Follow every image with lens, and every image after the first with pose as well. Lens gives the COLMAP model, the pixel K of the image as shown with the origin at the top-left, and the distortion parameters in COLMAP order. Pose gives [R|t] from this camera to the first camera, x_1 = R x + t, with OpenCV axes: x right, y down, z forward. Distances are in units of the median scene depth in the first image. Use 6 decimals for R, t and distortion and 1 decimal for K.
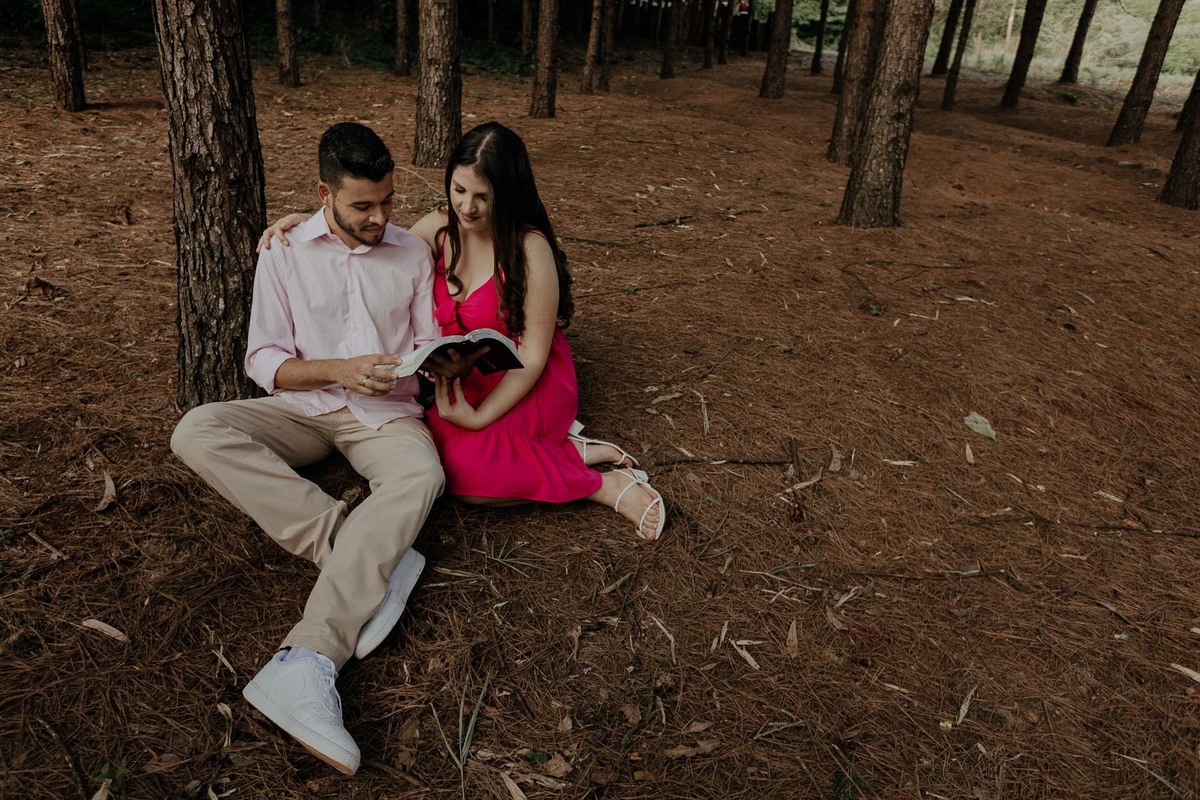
lens RADIAL K [[572.7, 0, 622.1], [0, 572.7, 401.2], [0, 0, 1]] dist [-0.001640, 0.000715]
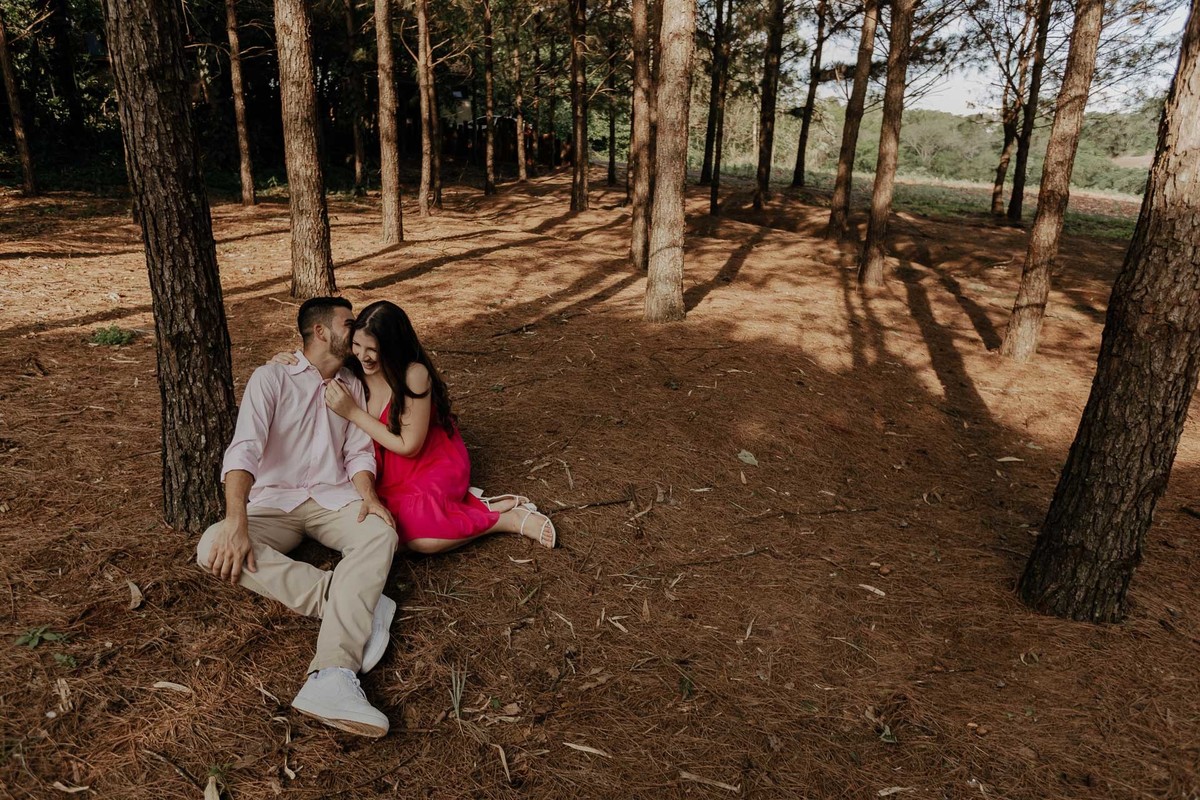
lens RADIAL K [[572.7, 0, 622.1], [0, 572.7, 401.2], [0, 0, 1]] dist [-0.001640, 0.000715]
pose [[0.954281, -0.097838, 0.282446, -0.142740], [0.129427, 0.986989, -0.095398, -0.006557], [-0.269437, 0.127593, 0.954528, -0.521898]]
